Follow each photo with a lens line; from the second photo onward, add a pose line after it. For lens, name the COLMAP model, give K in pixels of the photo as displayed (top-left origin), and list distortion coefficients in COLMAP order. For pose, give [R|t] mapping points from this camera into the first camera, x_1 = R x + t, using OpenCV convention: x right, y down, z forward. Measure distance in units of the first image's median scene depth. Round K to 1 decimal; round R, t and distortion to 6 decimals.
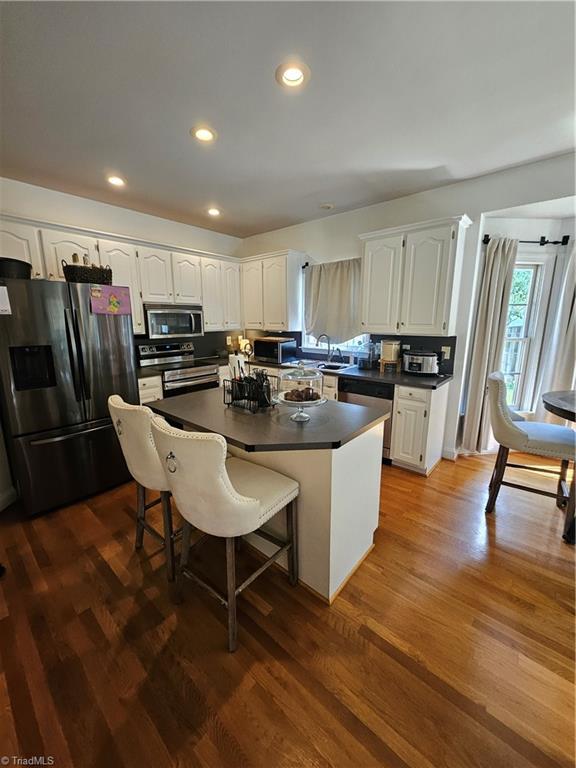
lens RADIAL K [[304.3, 0, 281.7], [0, 304.3, 376.6], [0, 0, 1]] dist [0.012154, -0.000565]
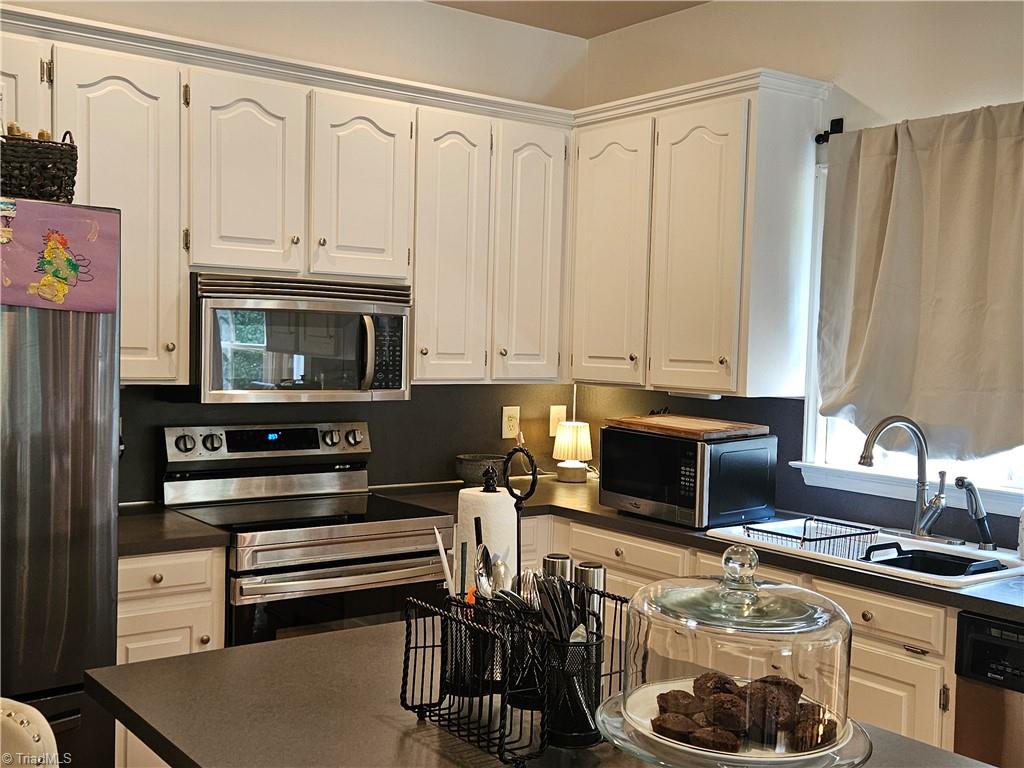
lens RADIAL K [[1131.6, 0, 511.1], [0, 1131.6, 412.1], [0, 0, 1]] dist [0.022702, 0.038786]
pose [[0.976308, 0.042739, -0.212124, 0.032440], [-0.068943, 0.990651, -0.117715, -0.018528], [0.205110, 0.129551, 0.970127, 0.098929]]
